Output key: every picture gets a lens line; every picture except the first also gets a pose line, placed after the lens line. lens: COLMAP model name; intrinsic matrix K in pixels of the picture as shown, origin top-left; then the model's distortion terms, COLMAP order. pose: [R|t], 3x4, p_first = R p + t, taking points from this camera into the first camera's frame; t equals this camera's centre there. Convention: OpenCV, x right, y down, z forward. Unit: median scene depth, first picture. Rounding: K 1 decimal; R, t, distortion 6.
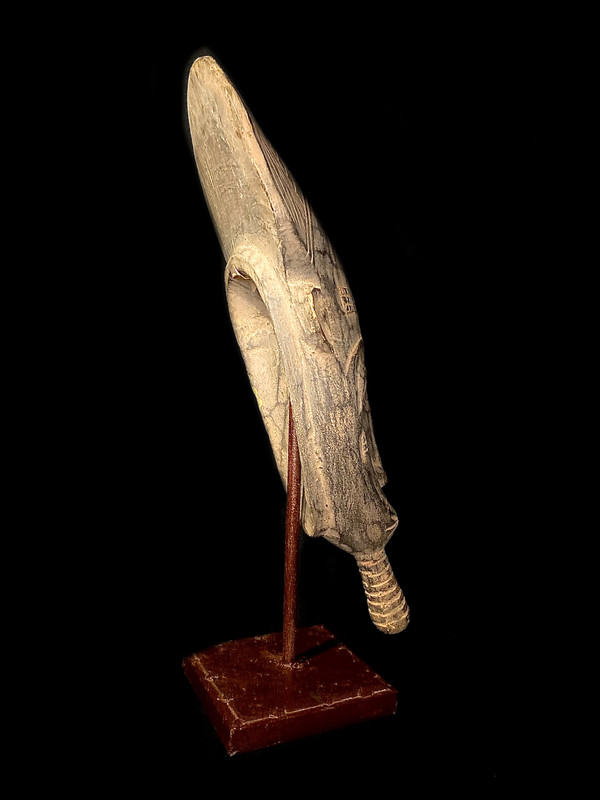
lens RADIAL K [[615.4, 0, 300.0], [0, 615.4, 400.0], [0, 0, 1]] dist [0.168089, -0.537032]
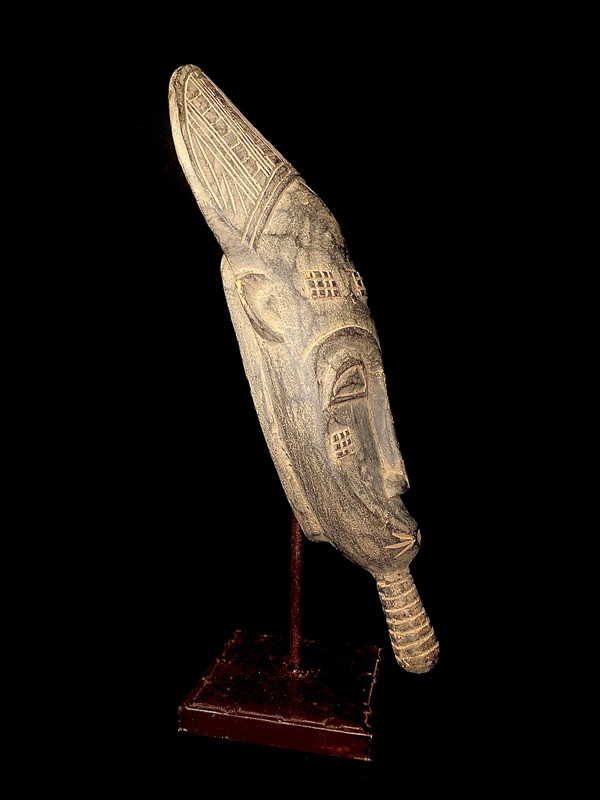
lens RADIAL K [[615.4, 0, 300.0], [0, 615.4, 400.0], [0, 0, 1]] dist [0.168089, -0.537032]
pose [[0.802464, 0.031589, -0.595864, 0.595133], [-0.037505, 0.999293, 0.002467, 0.007895], [0.595521, 0.020368, 0.803082, 0.250131]]
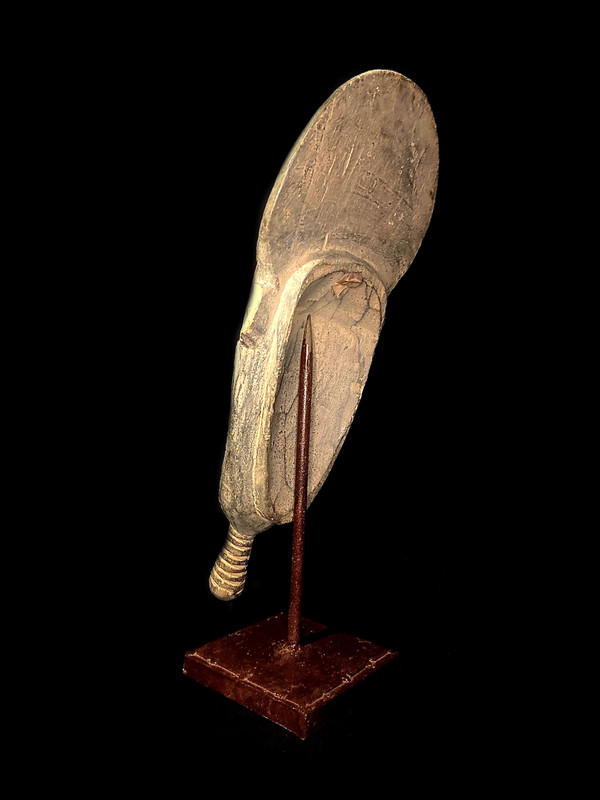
lens RADIAL K [[619.0, 0, 300.0], [0, 619.0, 400.0], [0, 0, 1]] dist [0.134609, -0.365798]
pose [[-0.422354, -0.101790, 0.900698, -1.027275], [0.001854, 0.993575, 0.113156, -0.124244], [-0.906429, 0.049462, -0.419451, 1.545529]]
